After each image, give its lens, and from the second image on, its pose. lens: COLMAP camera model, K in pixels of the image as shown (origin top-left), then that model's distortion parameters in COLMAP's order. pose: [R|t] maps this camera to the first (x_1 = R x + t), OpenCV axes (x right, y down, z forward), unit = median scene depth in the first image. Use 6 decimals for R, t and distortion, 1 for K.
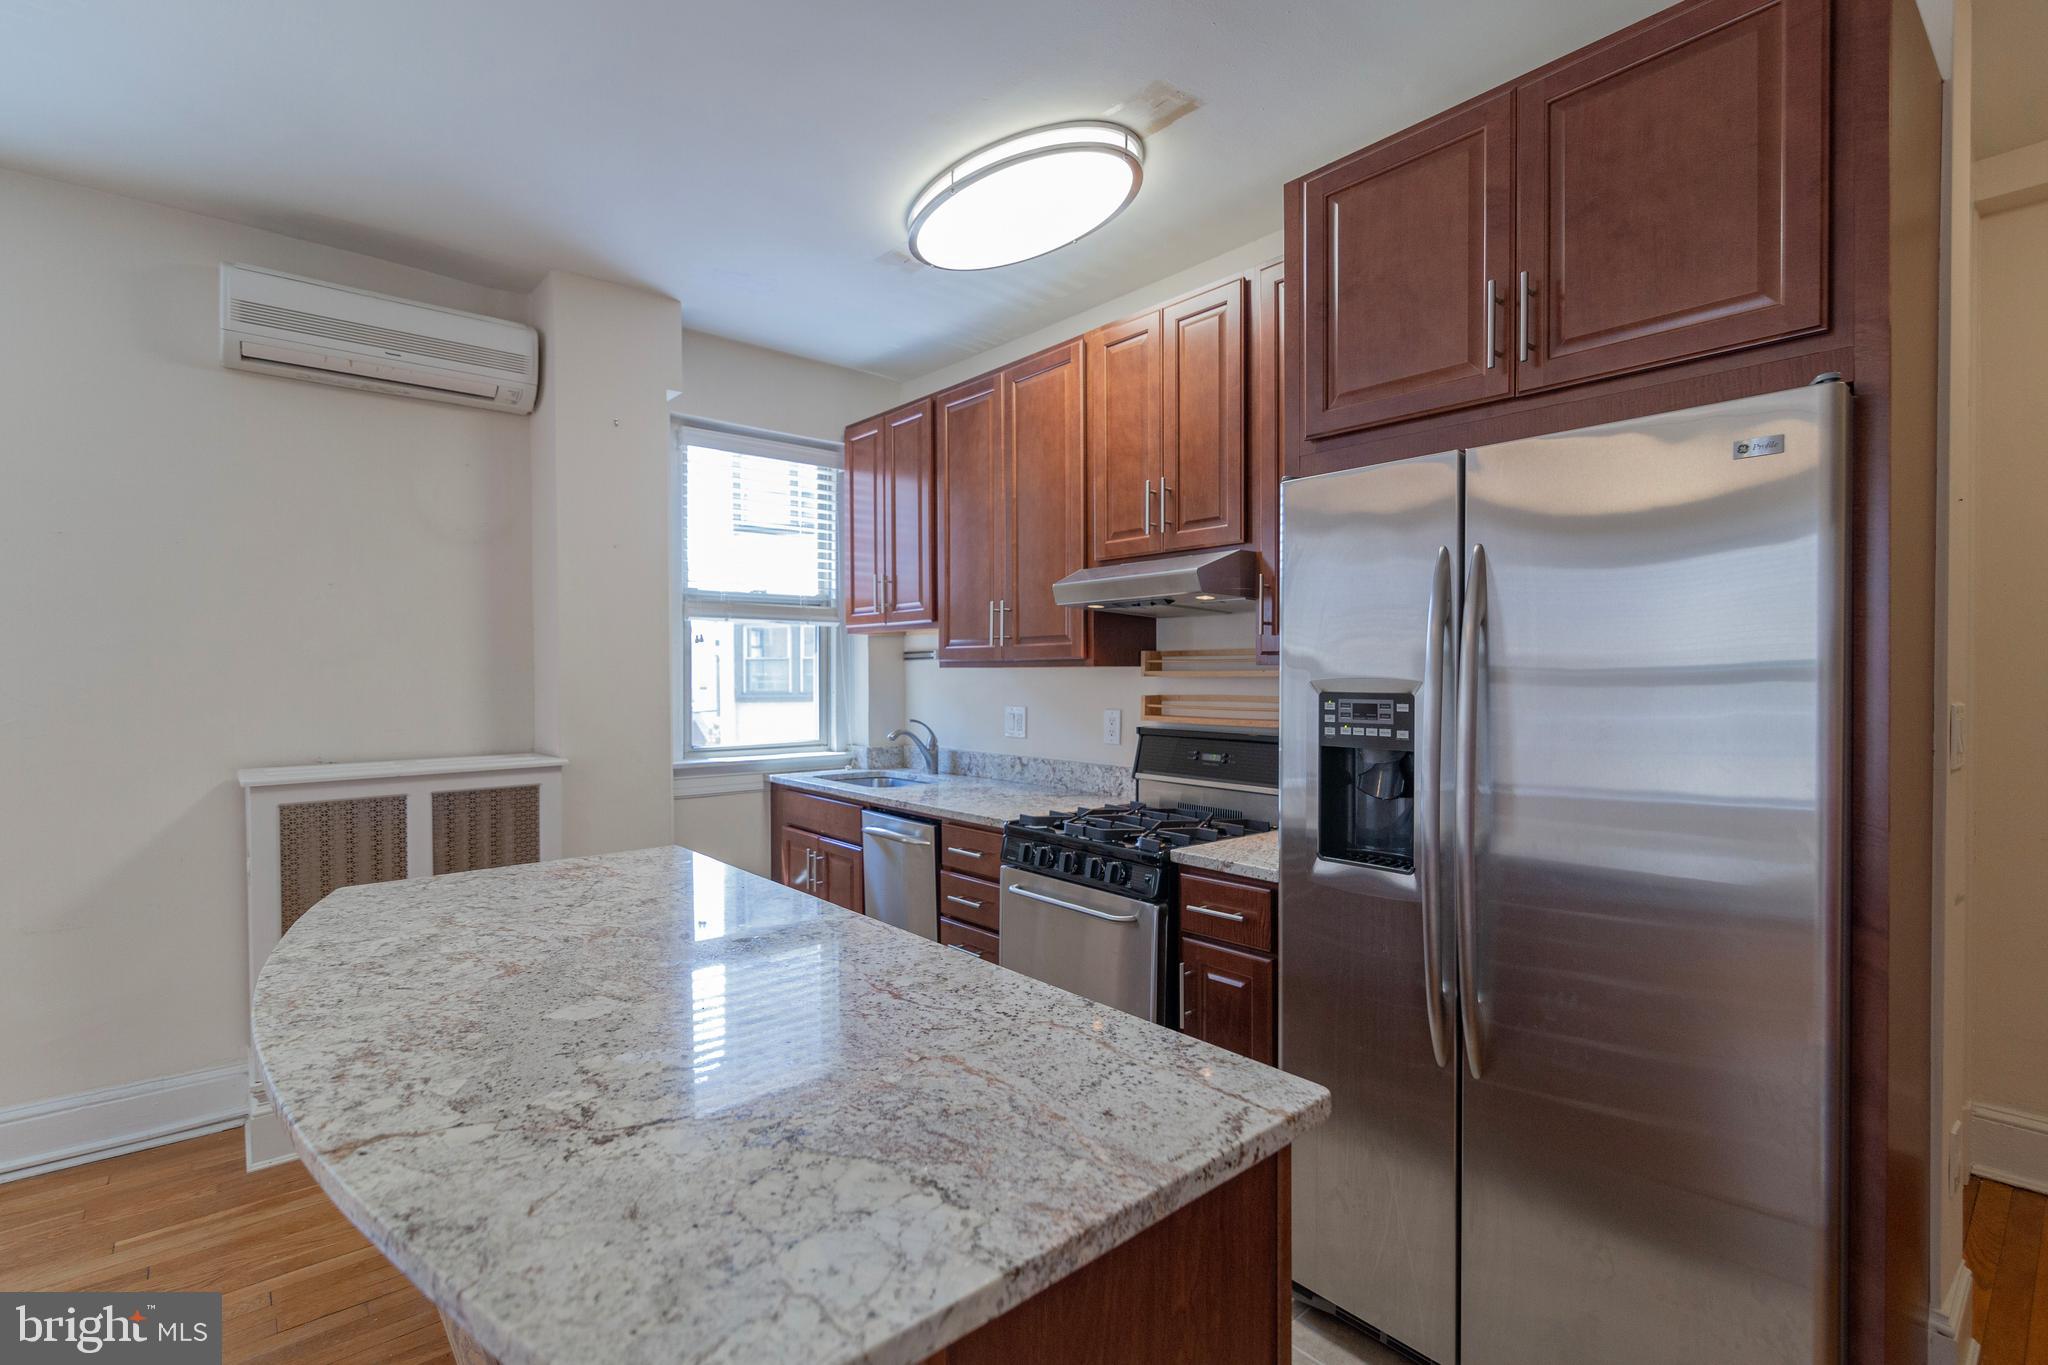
lens RADIAL K [[934.4, 0, 1020.1], [0, 934.4, 680.1], [0, 0, 1]] dist [0.006621, -0.002676]
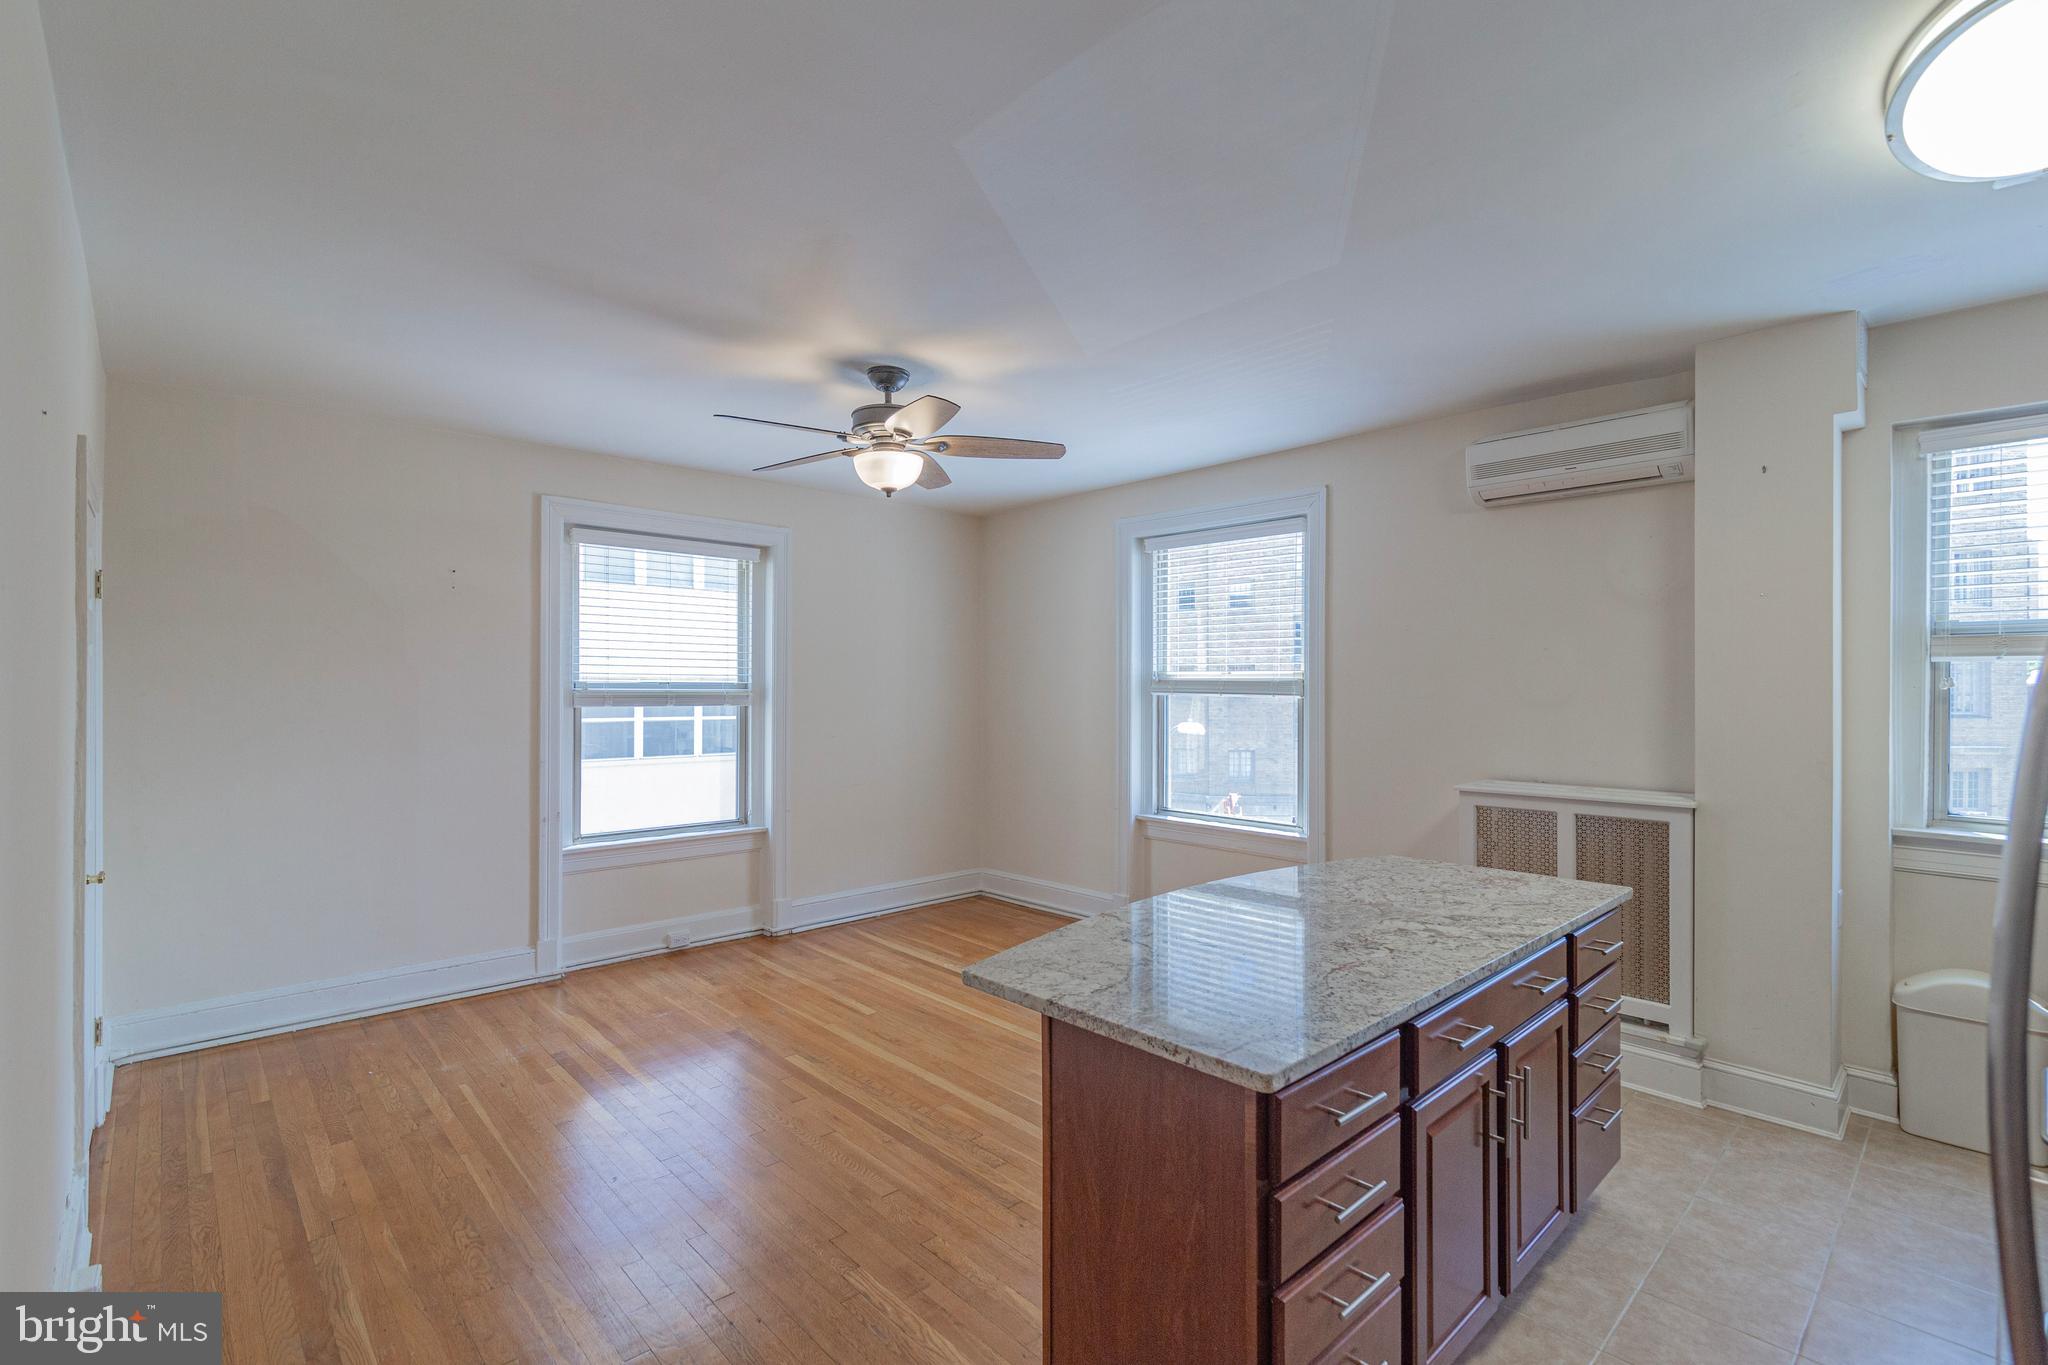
lens RADIAL K [[934.4, 0, 1020.0], [0, 934.4, 685.5], [0, 0, 1]] dist [0.006621, -0.002676]
pose [[0.039217, 0.001660, -0.999229, 0.596329], [-0.011151, 0.999937, 0.001223, -0.044817], [0.999169, 0.011095, 0.039233, 0.205712]]
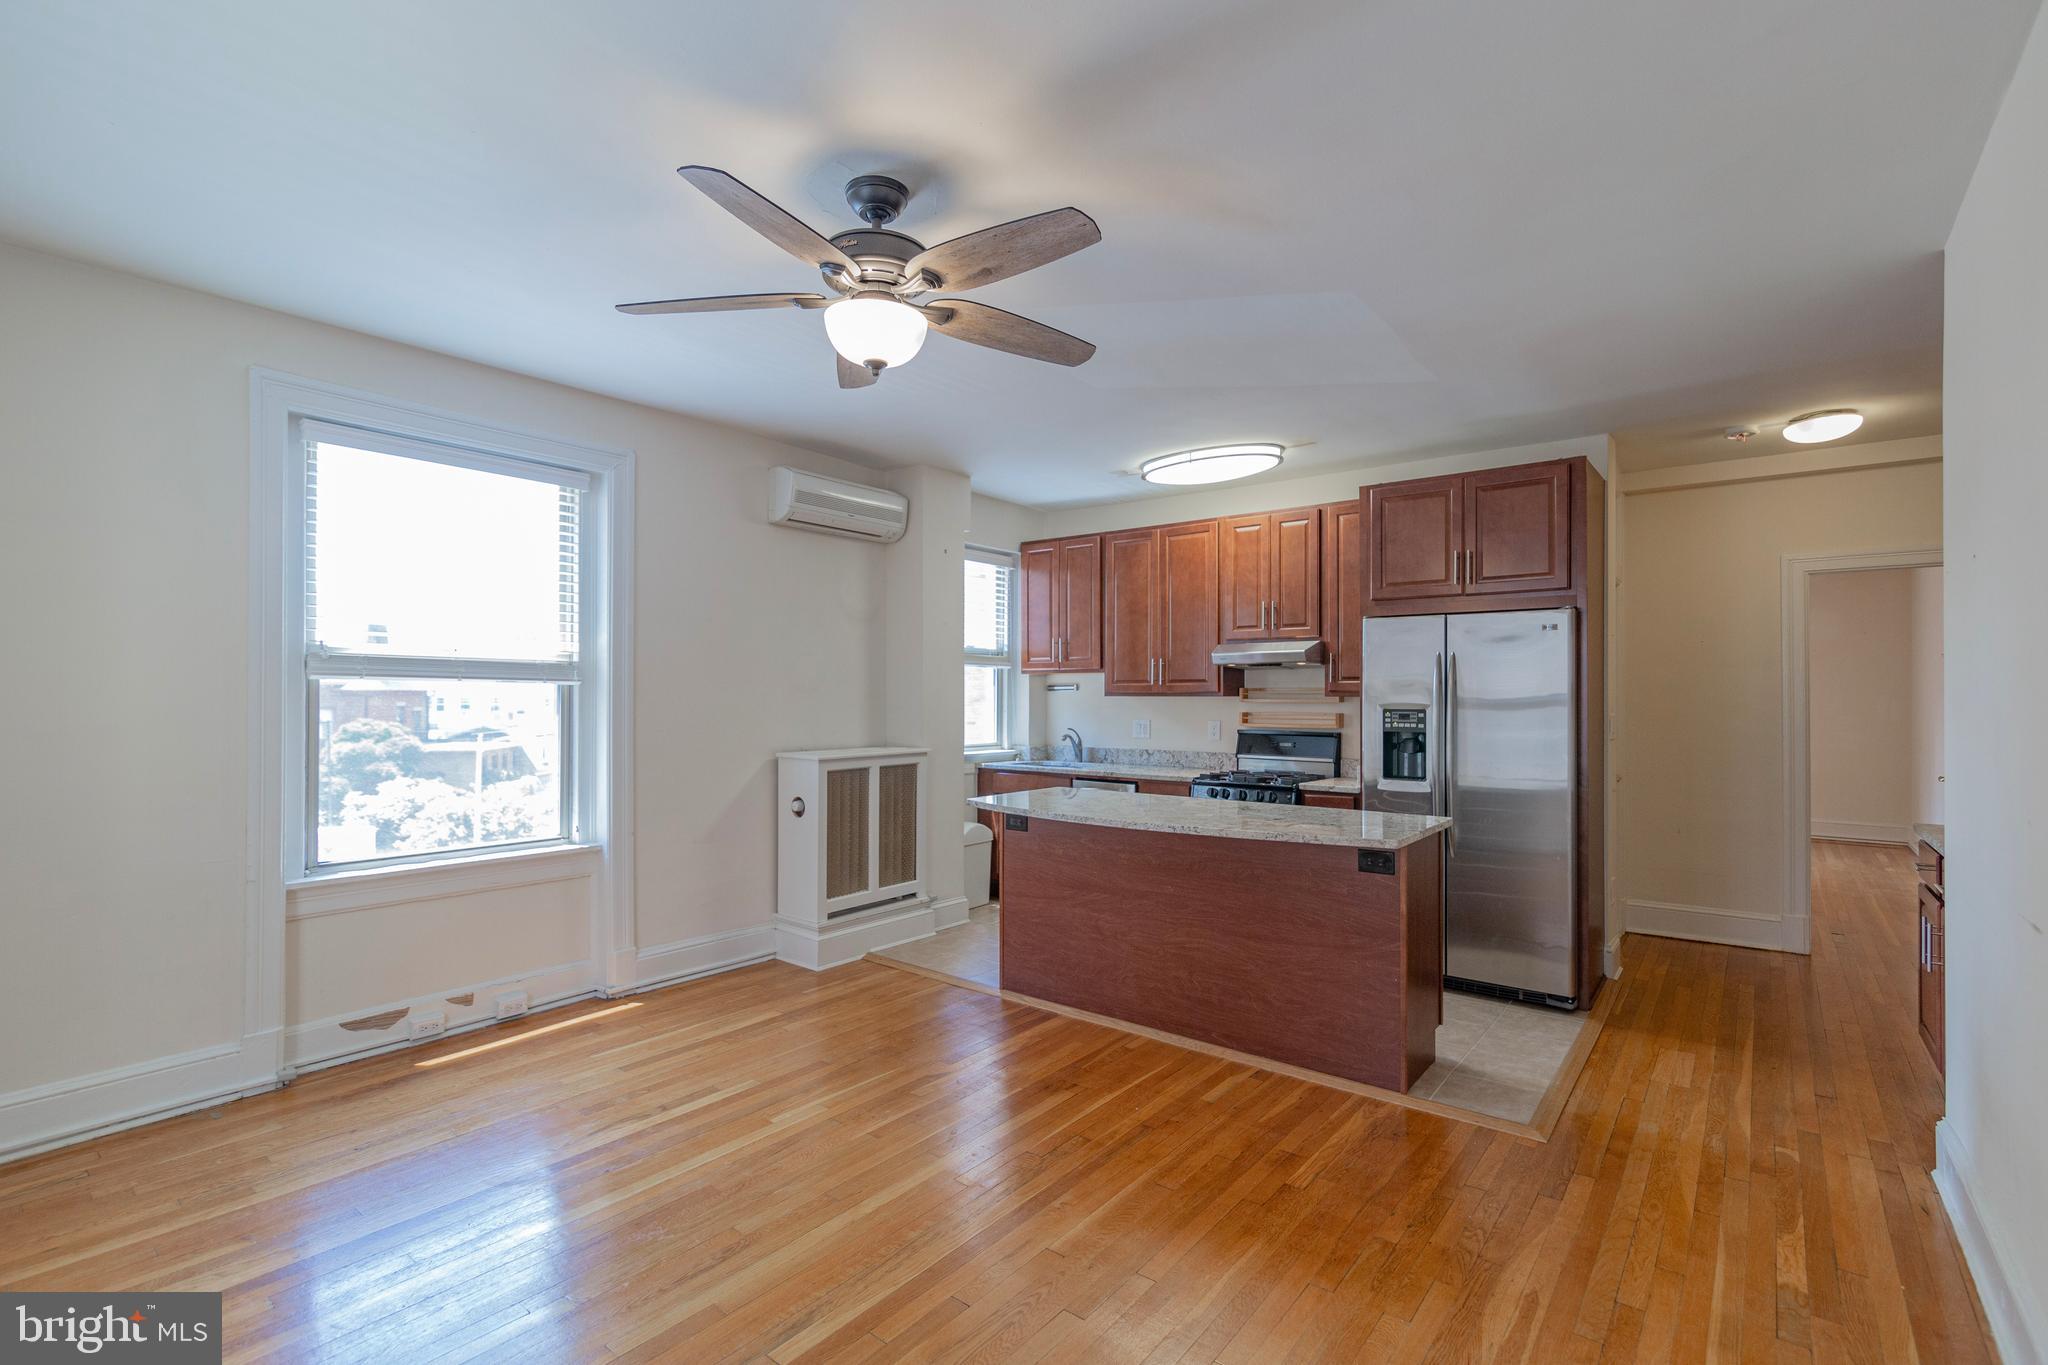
lens RADIAL K [[934.4, 0, 1025.8], [0, 934.4, 689.0], [0, 0, 1]] dist [0.006621, -0.002676]
pose [[0.980639, 0.007240, 0.195692, -0.702523], [-0.003873, 0.999838, -0.017583, 0.004958], [-0.195788, 0.016485, 0.980508, -0.782779]]
